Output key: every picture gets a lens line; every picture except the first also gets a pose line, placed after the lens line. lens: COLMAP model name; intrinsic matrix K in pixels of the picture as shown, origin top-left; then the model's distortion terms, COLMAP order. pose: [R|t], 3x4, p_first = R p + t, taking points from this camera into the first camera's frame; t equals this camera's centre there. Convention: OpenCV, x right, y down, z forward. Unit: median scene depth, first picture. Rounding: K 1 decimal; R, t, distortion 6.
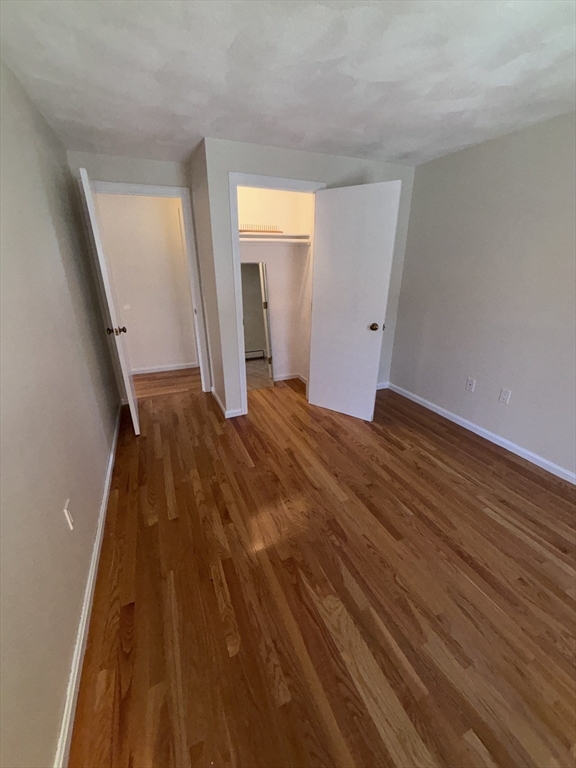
lens RADIAL K [[314.2, 0, 284.2], [0, 314.2, 384.8], [0, 0, 1]] dist [0.001722, 0.000324]
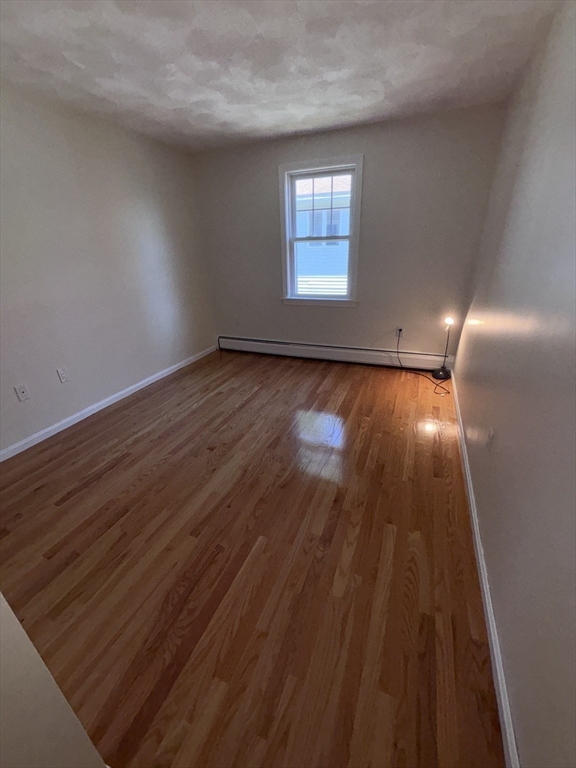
lens RADIAL K [[314.2, 0, 274.0], [0, 314.2, 374.0], [0, 0, 1]] dist [0.001722, 0.000324]
pose [[-0.681812, -0.263545, 0.682404, -0.506717], [0.295233, 0.754369, 0.586315, -0.410897], [-0.669305, 0.601225, -0.436531, 1.107998]]
